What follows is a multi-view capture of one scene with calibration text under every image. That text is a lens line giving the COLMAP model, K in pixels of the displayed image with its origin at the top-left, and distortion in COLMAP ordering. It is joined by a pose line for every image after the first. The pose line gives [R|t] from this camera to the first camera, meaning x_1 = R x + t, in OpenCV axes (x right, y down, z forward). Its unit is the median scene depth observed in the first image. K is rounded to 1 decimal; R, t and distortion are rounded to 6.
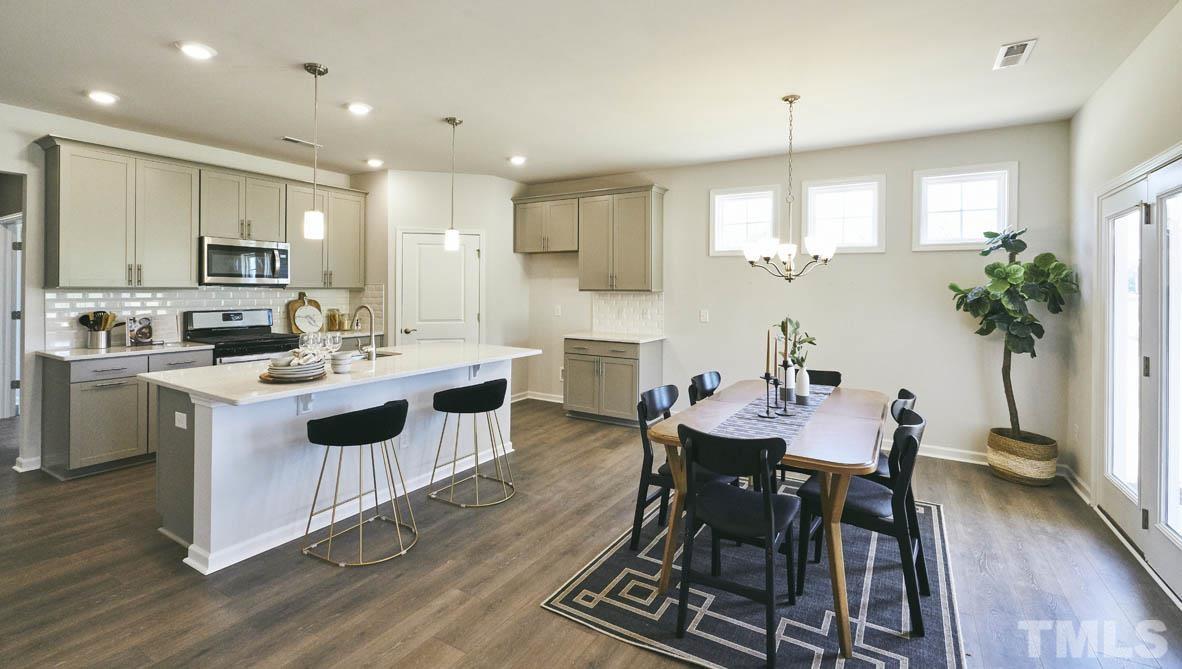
lens RADIAL K [[528.0, 0, 586.3], [0, 528.0, 286.5], [0, 0, 1]] dist [-0.001267, -0.000397]
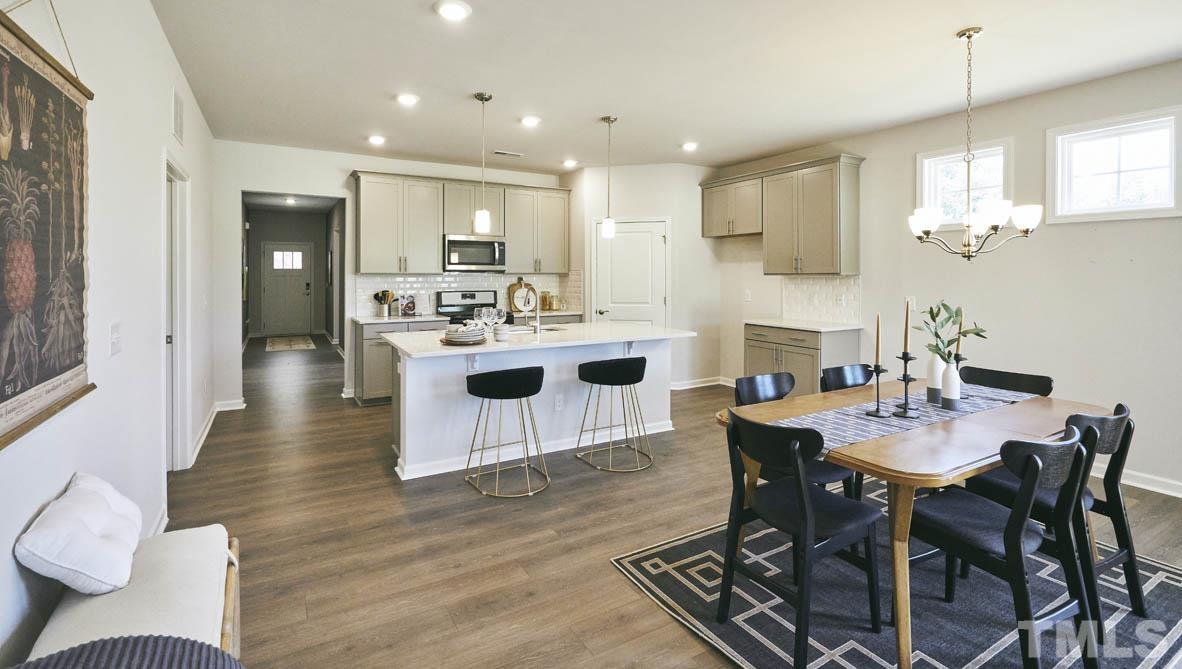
lens RADIAL K [[528.6, 0, 577.2], [0, 528.6, 272.8], [0, 0, 1]] dist [-0.000811, -0.000173]
pose [[0.877975, -0.007518, -0.478647, 0.204147], [0.006595, 0.999972, -0.003610, 0.008128], [0.478660, 0.000013, 0.878000, 0.004934]]
